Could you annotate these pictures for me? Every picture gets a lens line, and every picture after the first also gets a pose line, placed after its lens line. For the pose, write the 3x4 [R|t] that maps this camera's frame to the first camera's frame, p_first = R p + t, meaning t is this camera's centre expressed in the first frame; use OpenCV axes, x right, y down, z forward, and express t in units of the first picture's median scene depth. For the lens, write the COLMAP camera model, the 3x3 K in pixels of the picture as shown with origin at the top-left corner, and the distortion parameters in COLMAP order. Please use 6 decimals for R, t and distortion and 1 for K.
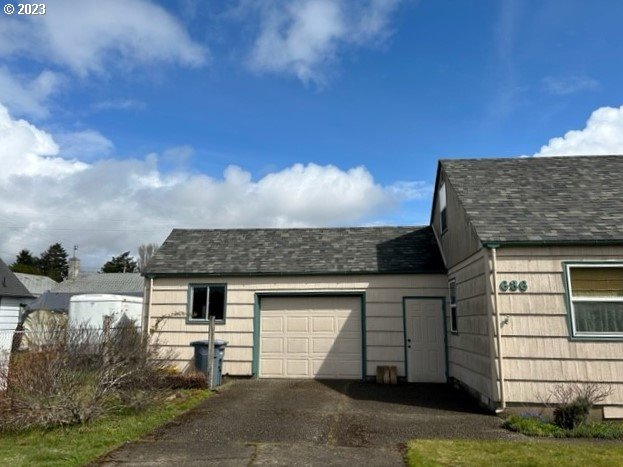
lens RADIAL K [[480.0, 0, 315.3], [0, 480.0, 236.4], [0, 0, 1]] dist [0.059311, -0.060446]
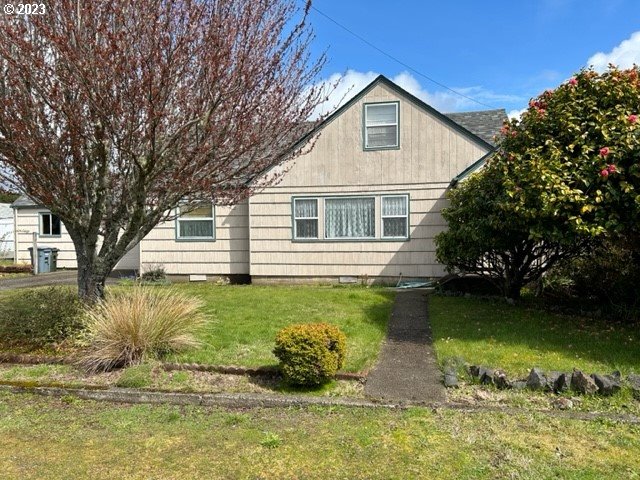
lens RADIAL K [[488.8, 0, 321.4], [0, 488.8, 243.3], [0, 0, 1]] dist [0.087024, -0.090723]
pose [[0.995970, -0.013309, -0.088694, 0.931938], [0.029229, 0.983104, 0.180702, -0.077903], [0.084790, -0.182566, 0.979531, -0.603992]]
